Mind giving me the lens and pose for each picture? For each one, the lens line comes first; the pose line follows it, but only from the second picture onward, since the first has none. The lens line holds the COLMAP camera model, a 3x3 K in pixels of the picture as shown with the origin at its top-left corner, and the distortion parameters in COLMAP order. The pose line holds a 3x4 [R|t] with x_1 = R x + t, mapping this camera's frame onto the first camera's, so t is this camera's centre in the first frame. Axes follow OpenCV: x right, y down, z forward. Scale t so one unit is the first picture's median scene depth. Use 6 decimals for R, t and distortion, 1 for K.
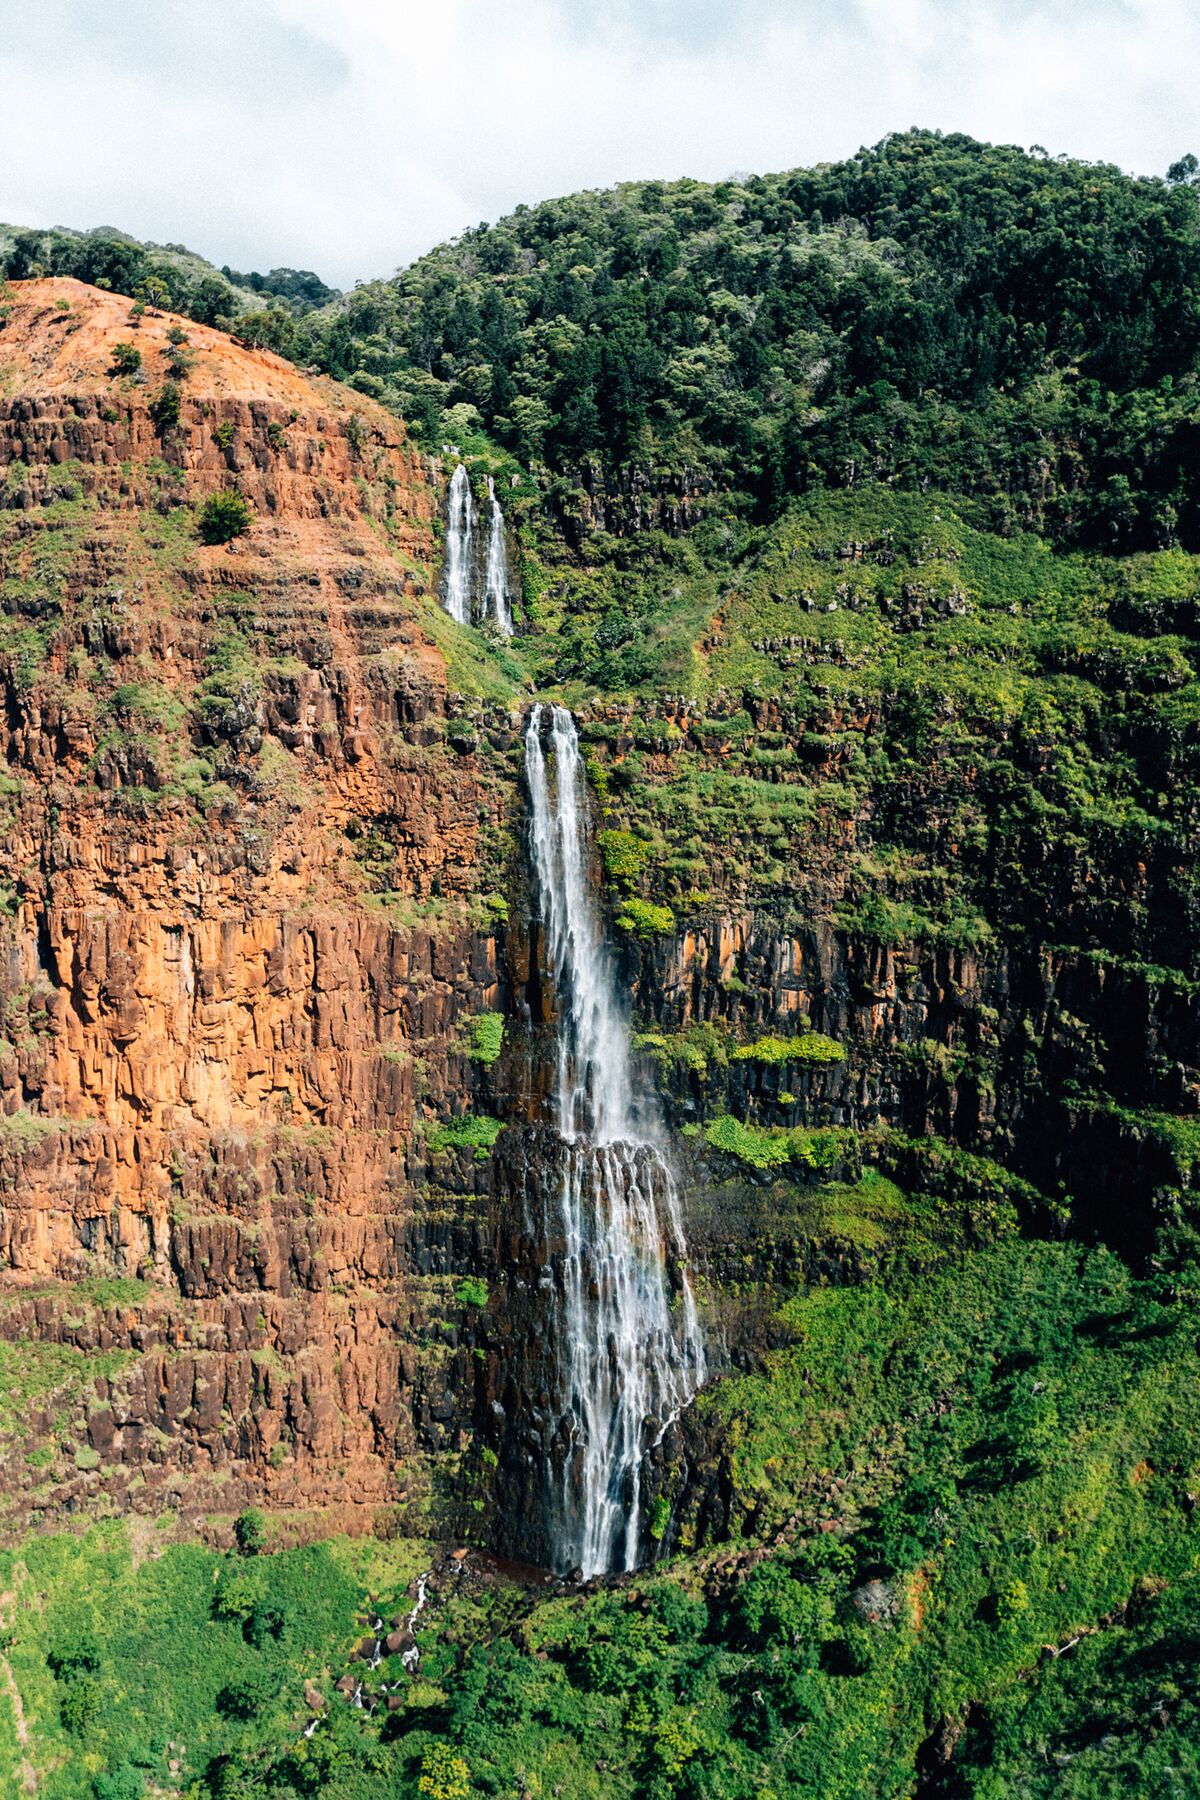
lens RADIAL K [[1754.6, 0, 600.0], [0, 1754.6, 900.0], [0, 0, 1]] dist [-0.005814, 0.005893]
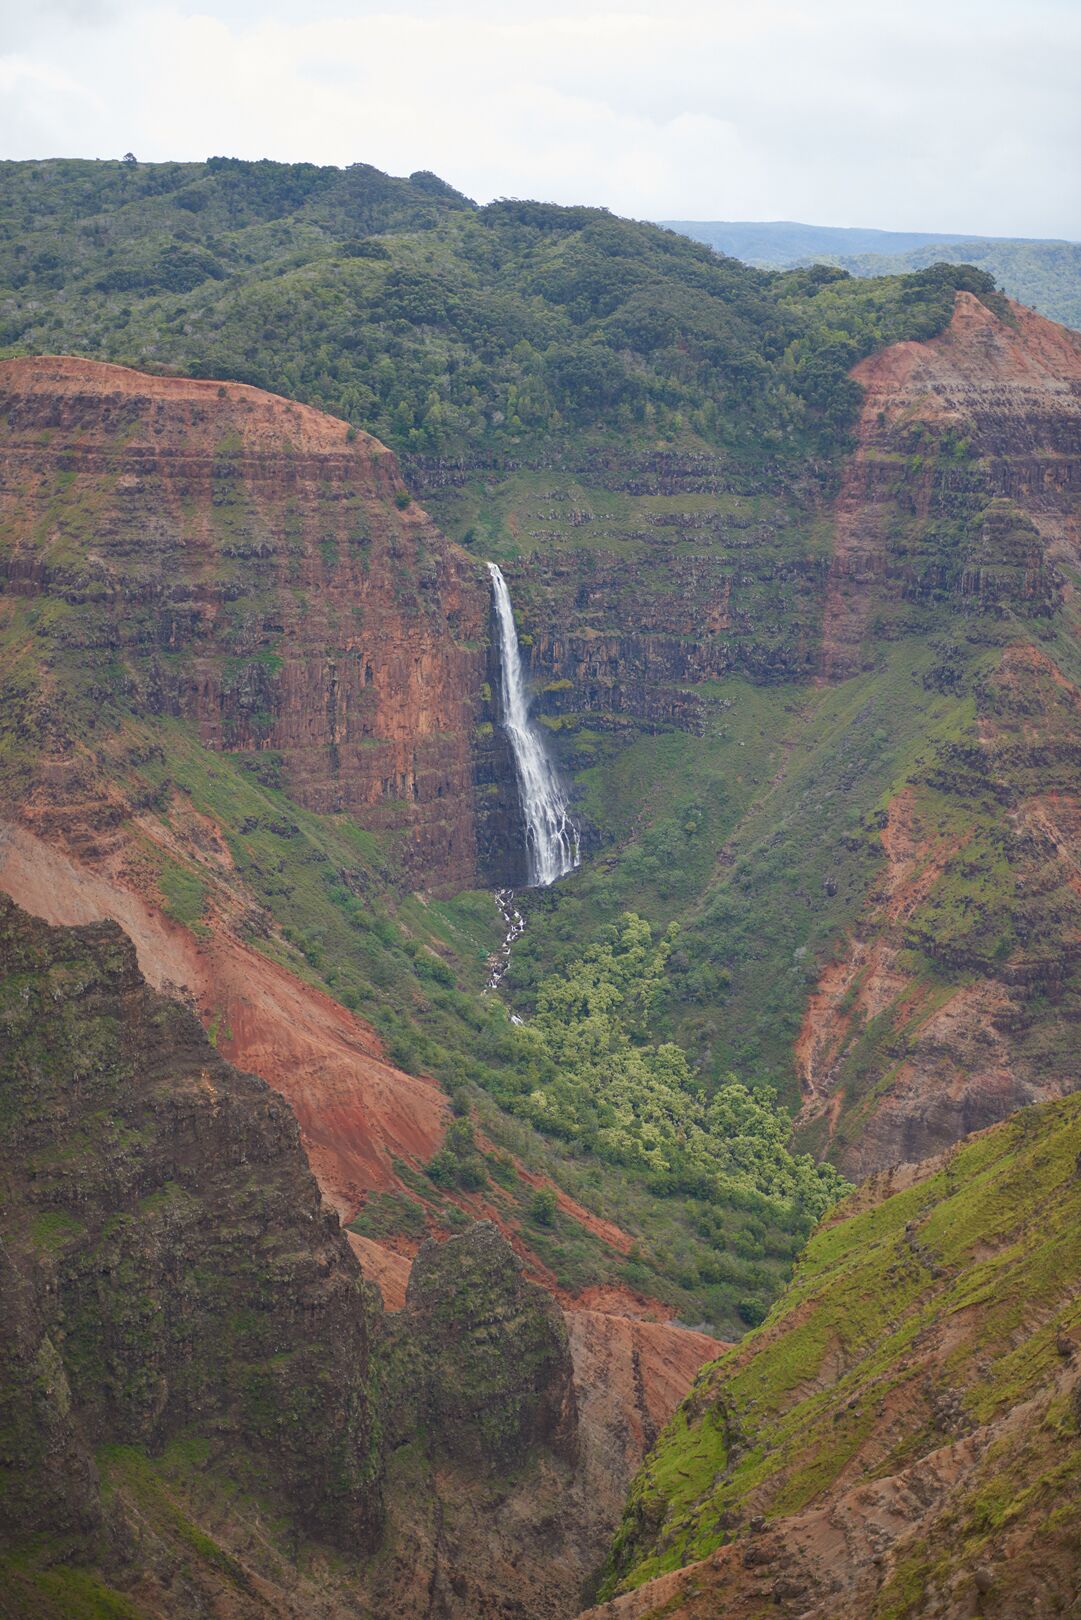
lens RADIAL K [[2649.3, 0, 540.5], [0, 2649.3, 810.0], [0, 0, 1]] dist [-0.001948, -0.052281]
pose [[0.679028, -0.138831, 0.720866, -2.878261], [0.105119, 0.990224, 0.091689, -0.101148], [-0.726548, 0.013517, 0.686983, -1.769636]]
